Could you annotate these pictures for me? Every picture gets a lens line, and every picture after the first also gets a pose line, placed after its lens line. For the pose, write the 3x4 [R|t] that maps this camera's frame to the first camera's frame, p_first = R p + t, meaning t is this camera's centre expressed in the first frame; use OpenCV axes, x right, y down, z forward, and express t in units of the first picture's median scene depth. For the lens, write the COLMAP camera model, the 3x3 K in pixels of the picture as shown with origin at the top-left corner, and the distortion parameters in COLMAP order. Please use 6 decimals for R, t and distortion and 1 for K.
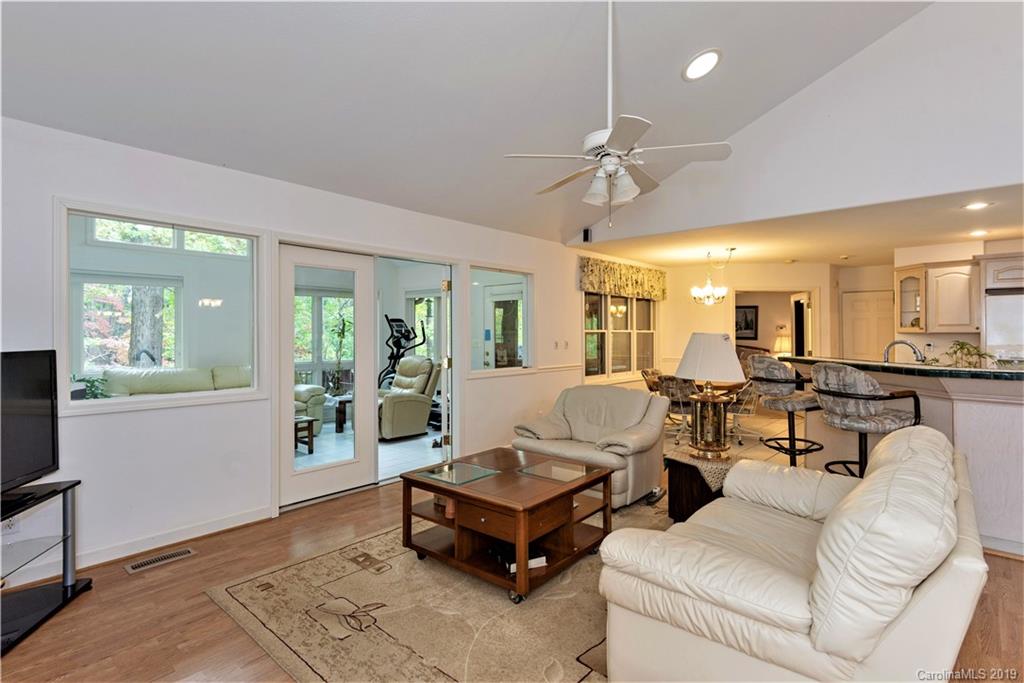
lens RADIAL K [[510.6, 0, 511.0], [0, 510.6, 333.8], [0, 0, 1]] dist [0.014851, 0.000573]
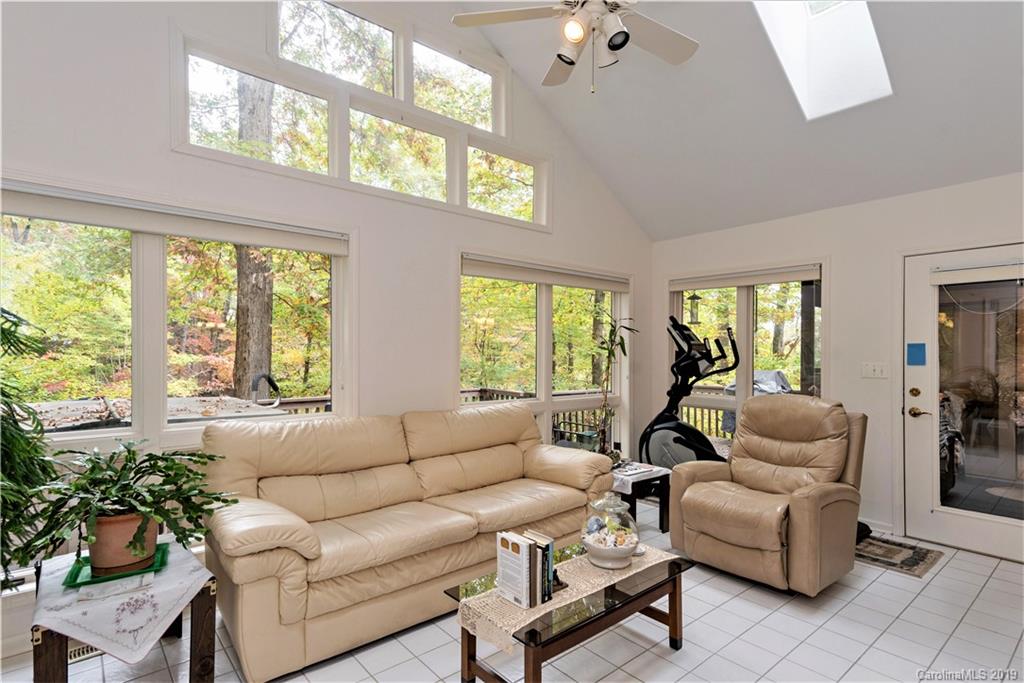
lens RADIAL K [[510.6, 0, 511.9], [0, 510.6, 350.5], [0, 0, 1]] dist [0.014851, 0.000573]
pose [[0.991528, 0.003318, -0.129854, -0.343484], [-0.003667, 0.999990, -0.002452, 0.001939], [0.129844, 0.002907, 0.991530, 0.429473]]
